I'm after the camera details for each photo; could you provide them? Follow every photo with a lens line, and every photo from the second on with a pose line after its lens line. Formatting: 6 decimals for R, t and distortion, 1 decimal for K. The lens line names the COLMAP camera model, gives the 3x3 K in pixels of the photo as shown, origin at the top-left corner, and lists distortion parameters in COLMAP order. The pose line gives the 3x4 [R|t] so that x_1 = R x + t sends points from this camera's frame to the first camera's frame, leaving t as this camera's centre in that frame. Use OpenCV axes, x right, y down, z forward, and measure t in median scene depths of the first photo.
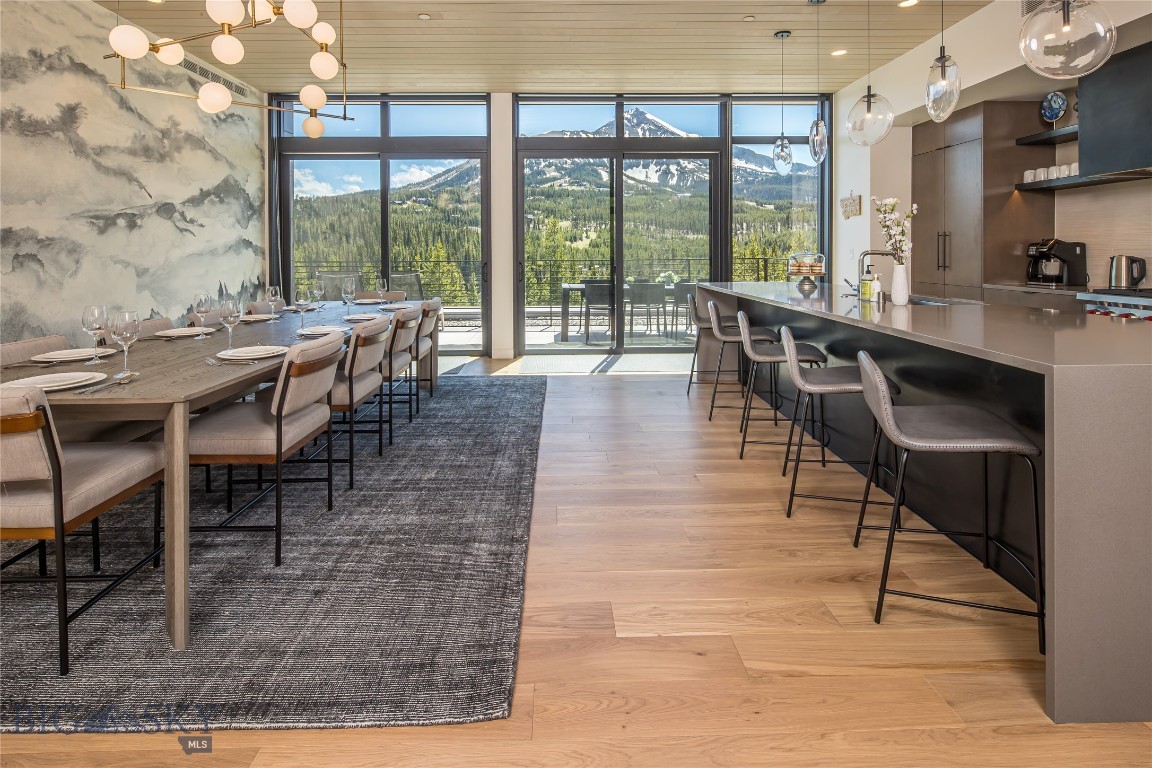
lens RADIAL K [[564.3, 0, 567.7], [0, 564.3, 257.1], [0, 0, 1]] dist [-0.001312, -0.000314]
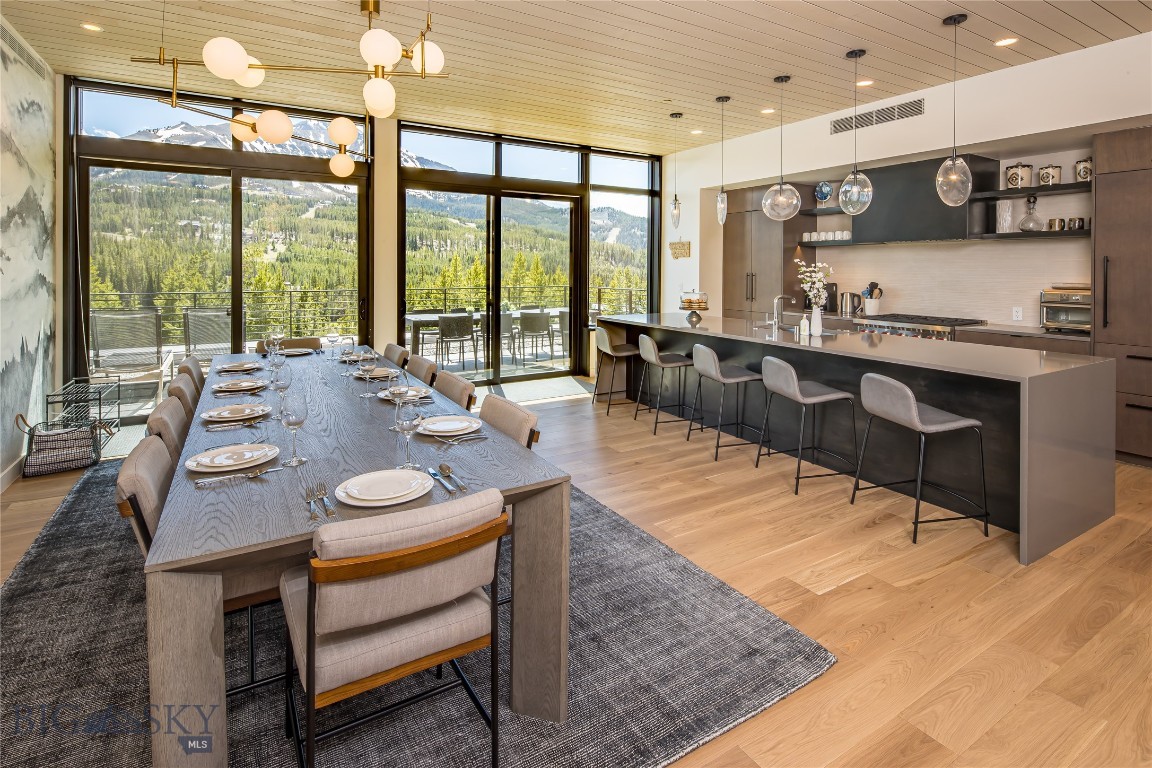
lens RADIAL K [[571.3, 0, 567.4], [0, 571.3, 269.5], [0, 0, 1]] dist [0.002856, 0.000018]
pose [[0.866898, 0.007423, 0.498429, -0.442179], [-0.004917, 0.999968, -0.006340, -0.045804], [-0.498460, 0.003045, 0.866907, 0.030094]]
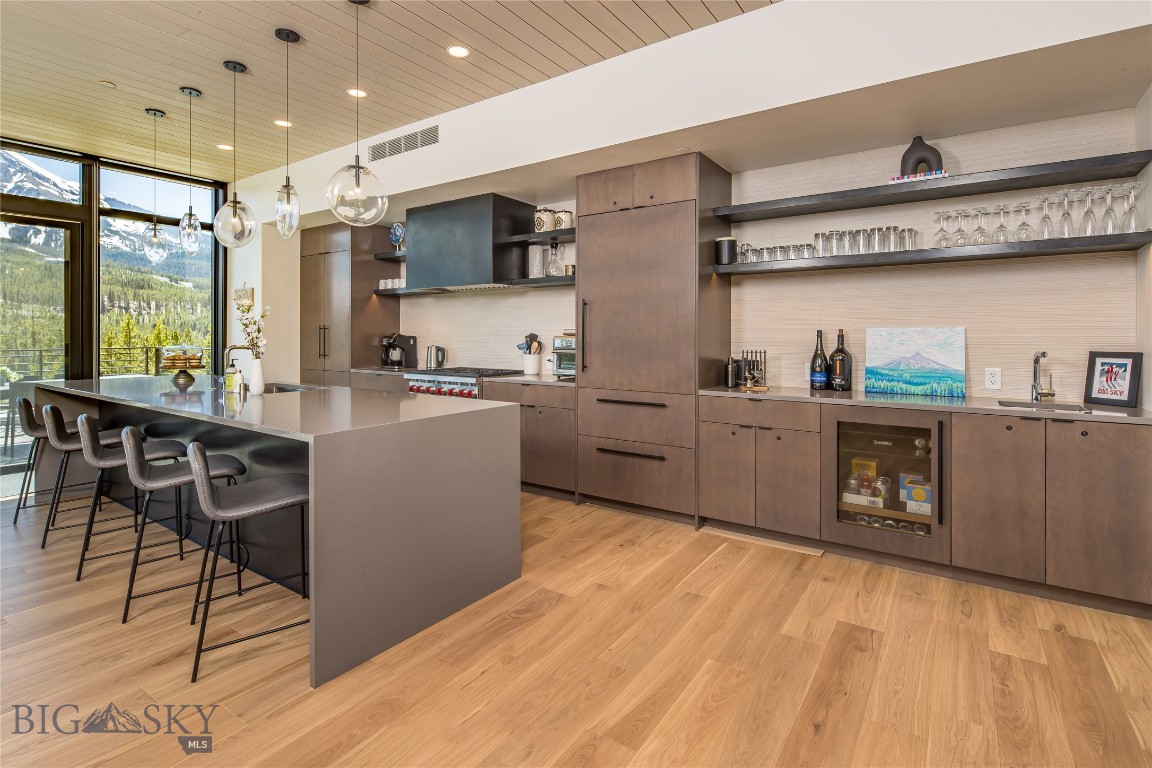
lens RADIAL K [[562.8, 0, 573.7], [0, 562.8, 336.9], [0, 0, 1]] dist [0.001219, -0.000219]
pose [[0.586478, 0.003041, 0.809959, 0.030197], [0.003010, 0.999978, -0.005934, -0.013520], [-0.809960, 0.005918, 0.586456, -0.109478]]
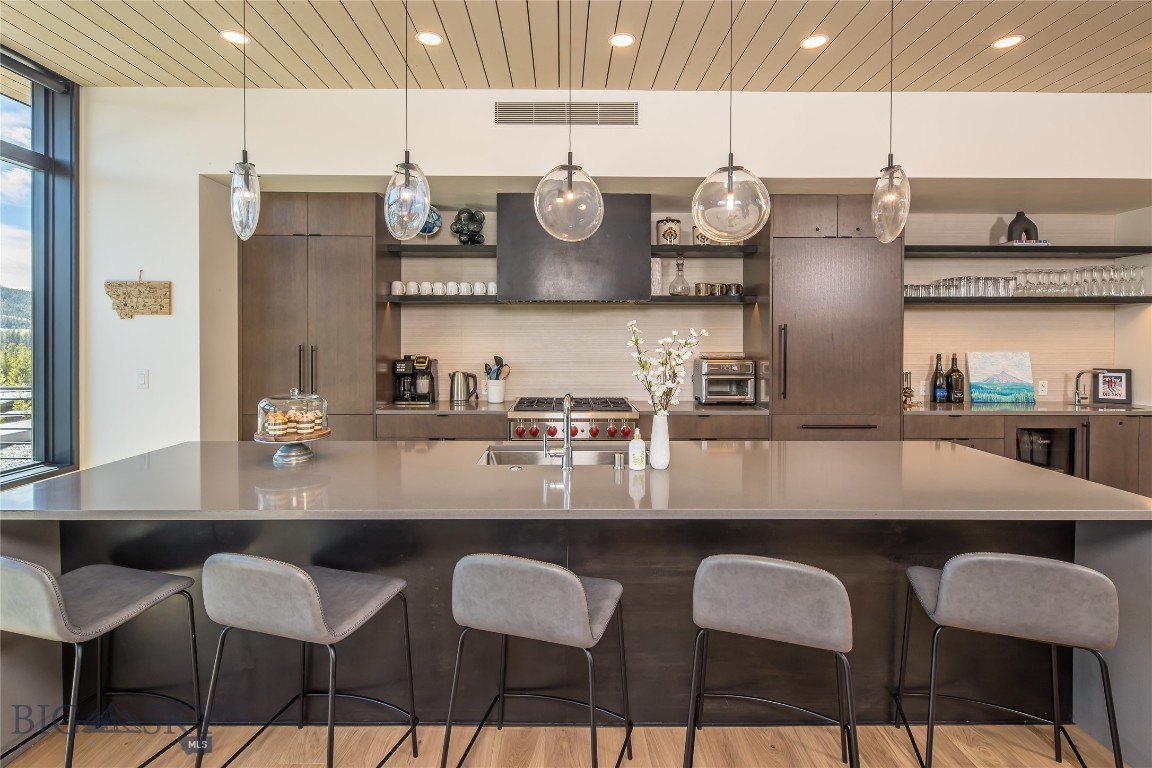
lens RADIAL K [[562.8, 0, 573.7], [0, 562.8, 336.9], [0, 0, 1]] dist [0.001219, -0.000219]
pose [[0.002112, 0.008078, 0.999965, -0.098466], [0.006549, 0.999946, -0.008091, -0.052488], [-0.999976, 0.006566, 0.002059, 0.701264]]
